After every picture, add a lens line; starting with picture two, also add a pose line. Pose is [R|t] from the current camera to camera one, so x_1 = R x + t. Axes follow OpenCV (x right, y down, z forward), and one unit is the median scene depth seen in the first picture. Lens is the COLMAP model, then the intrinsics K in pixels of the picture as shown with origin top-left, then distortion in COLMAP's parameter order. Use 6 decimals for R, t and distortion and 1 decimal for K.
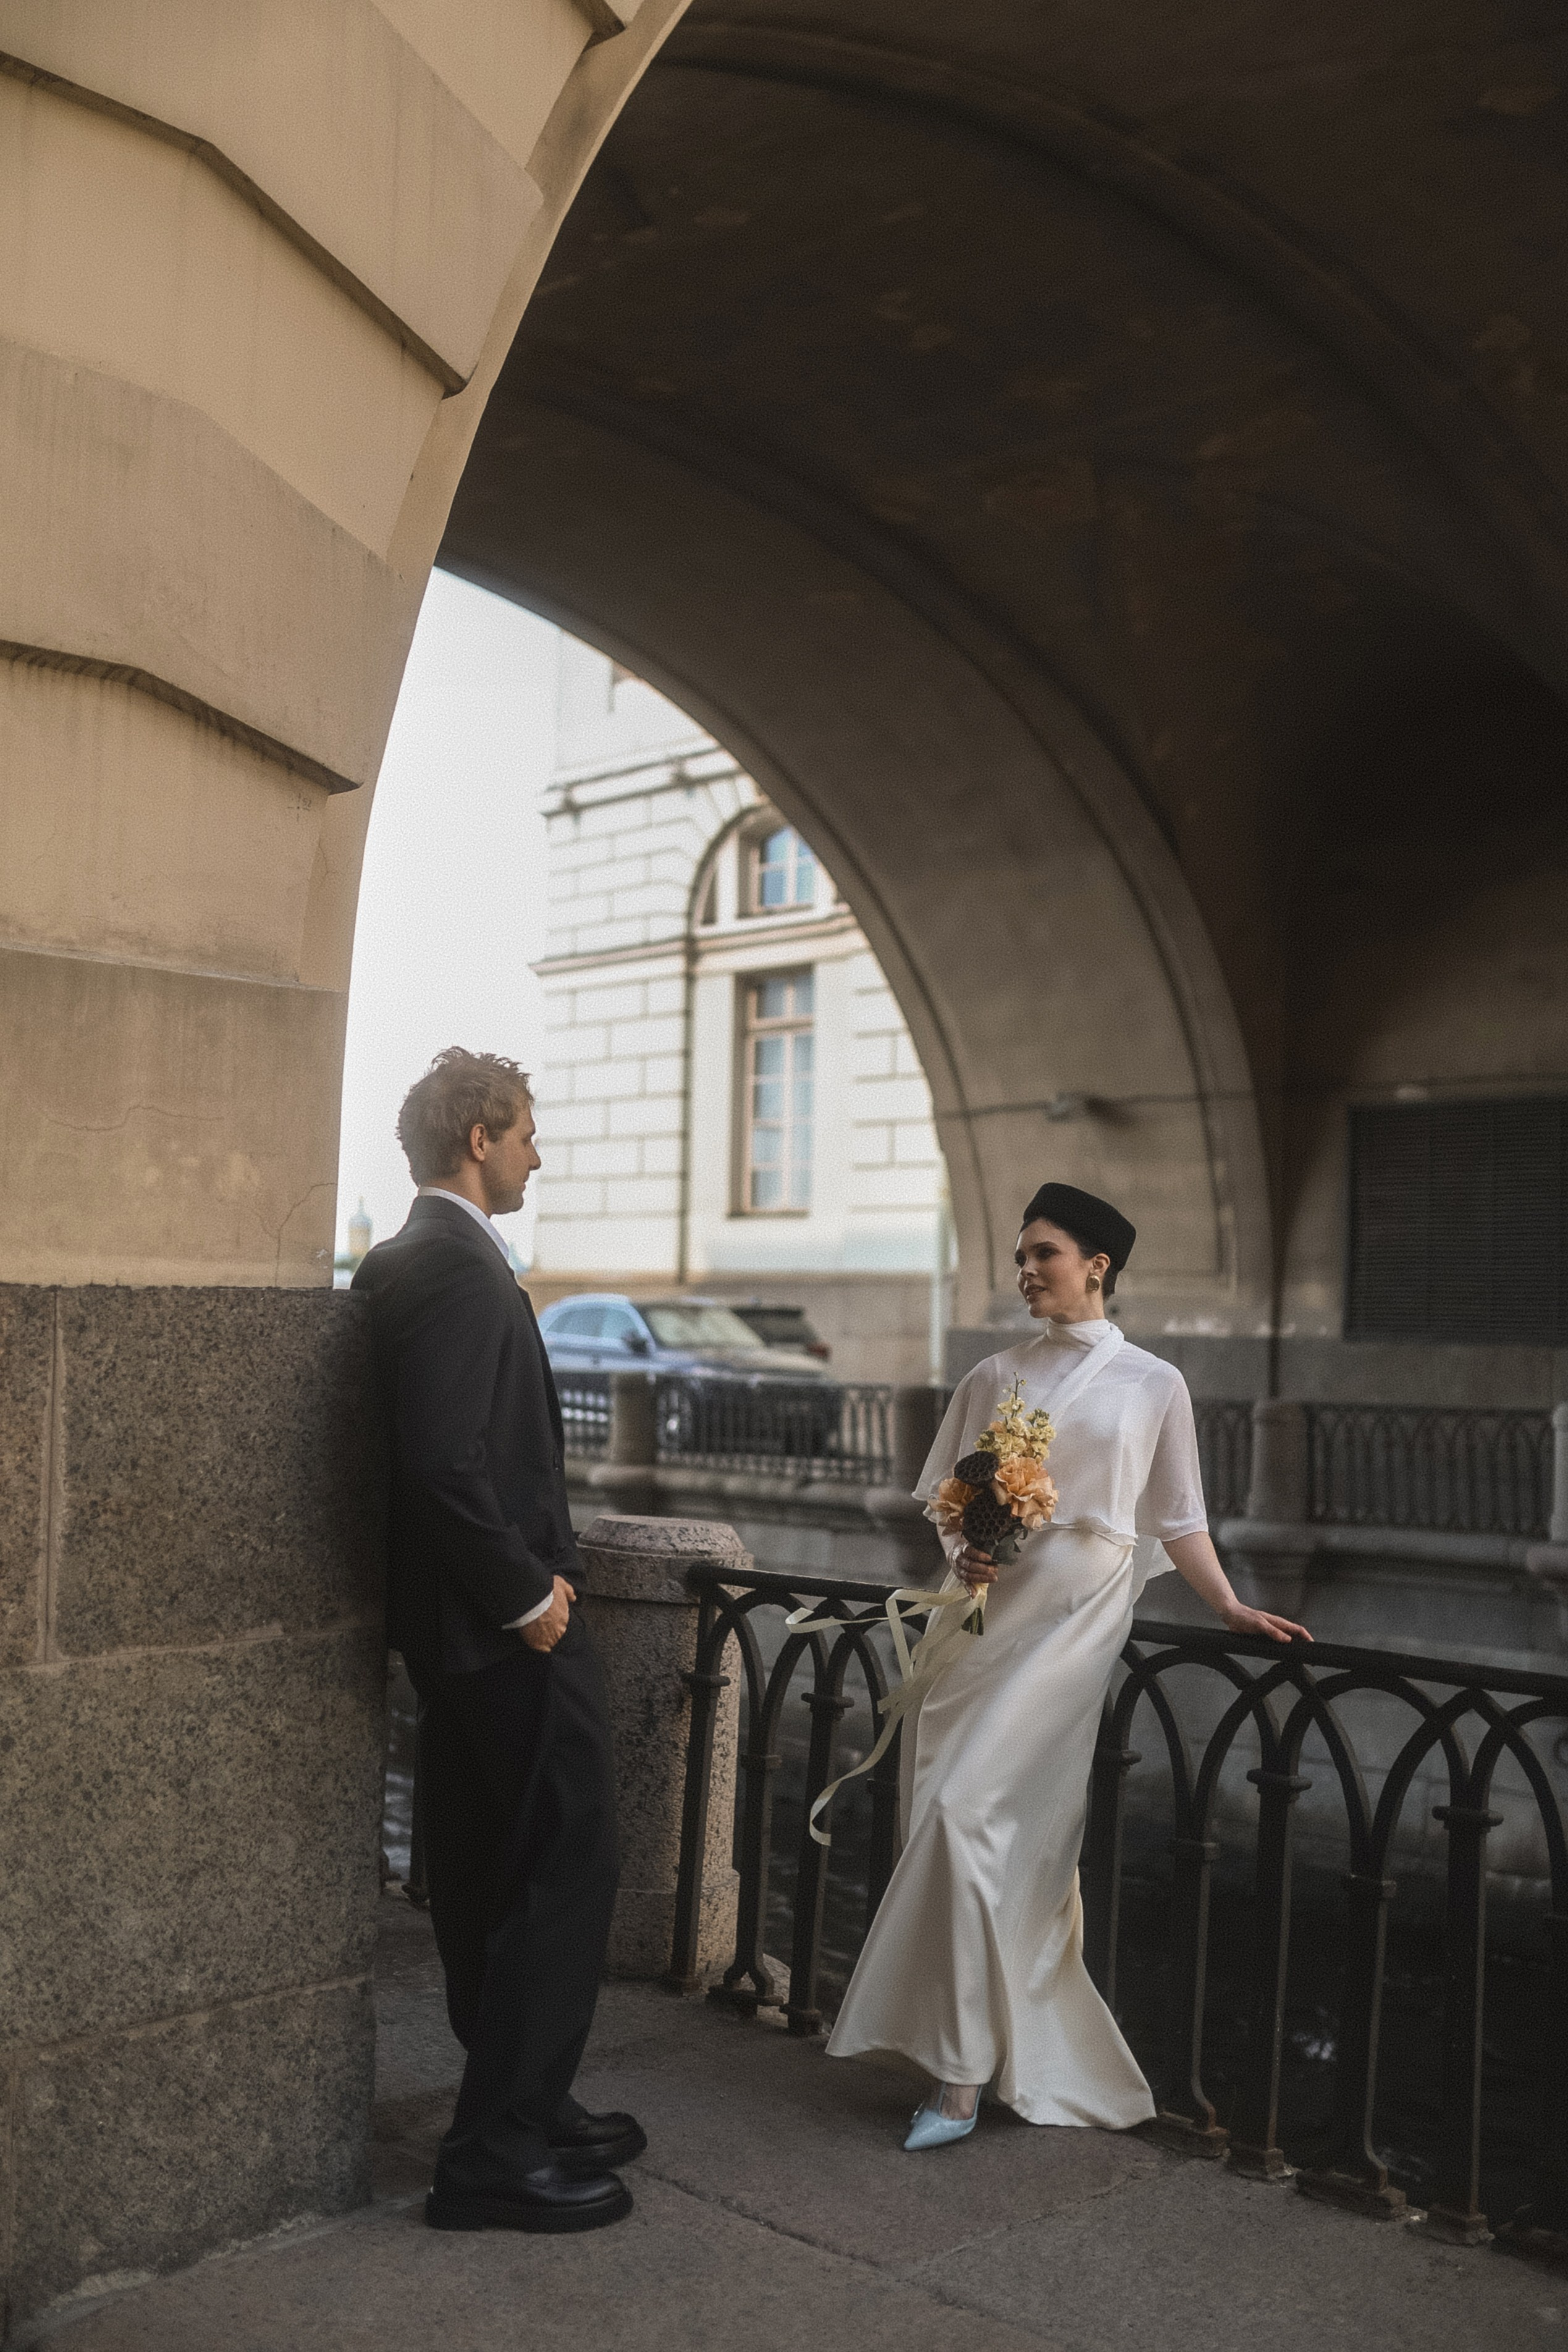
lens RADIAL K [[2256.1, 0, 777.6], [0, 2256.1, 1205.2], [0, 0, 1]] dist [-0.057408, 0.092533]
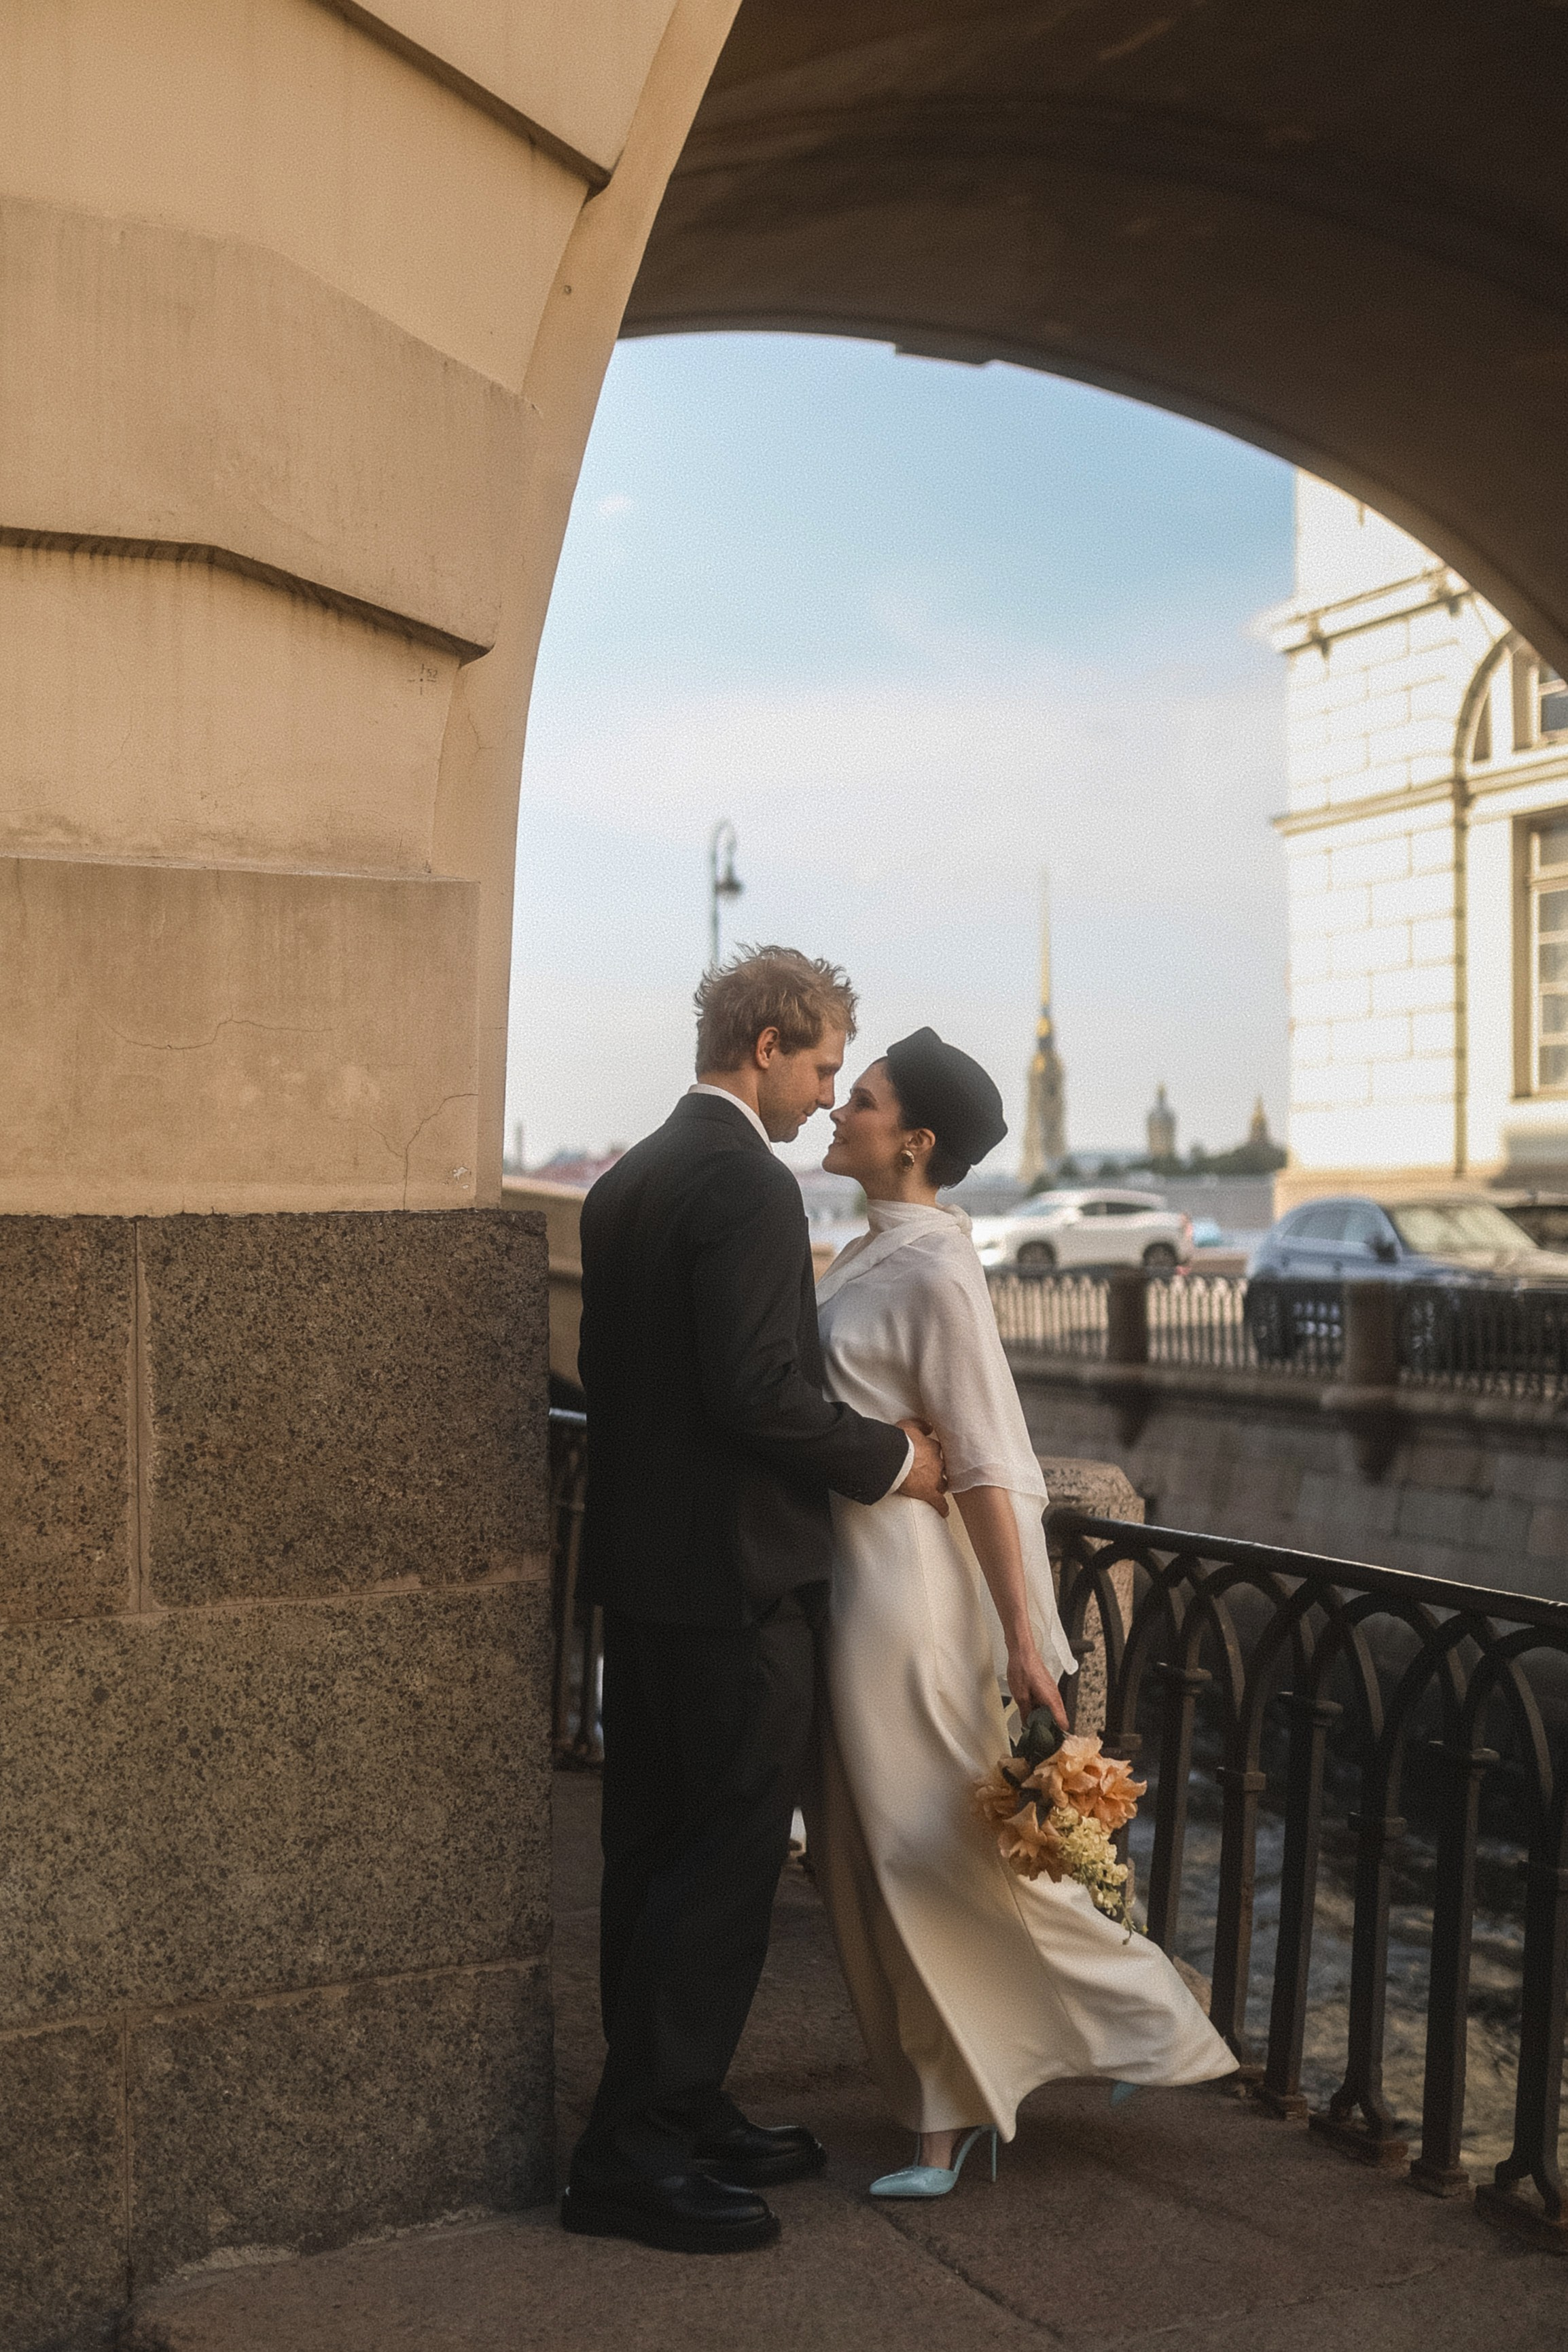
lens RADIAL K [[2485.2, 0, 782.1], [0, 2485.2, 1229.5], [0, 0, 1]] dist [-0.066287, 0.112986]
pose [[0.944902, -0.021354, -0.326656, 0.260480], [0.038599, 0.998177, 0.046402, 0.003443], [0.325069, -0.056454, 0.944004, 0.100827]]
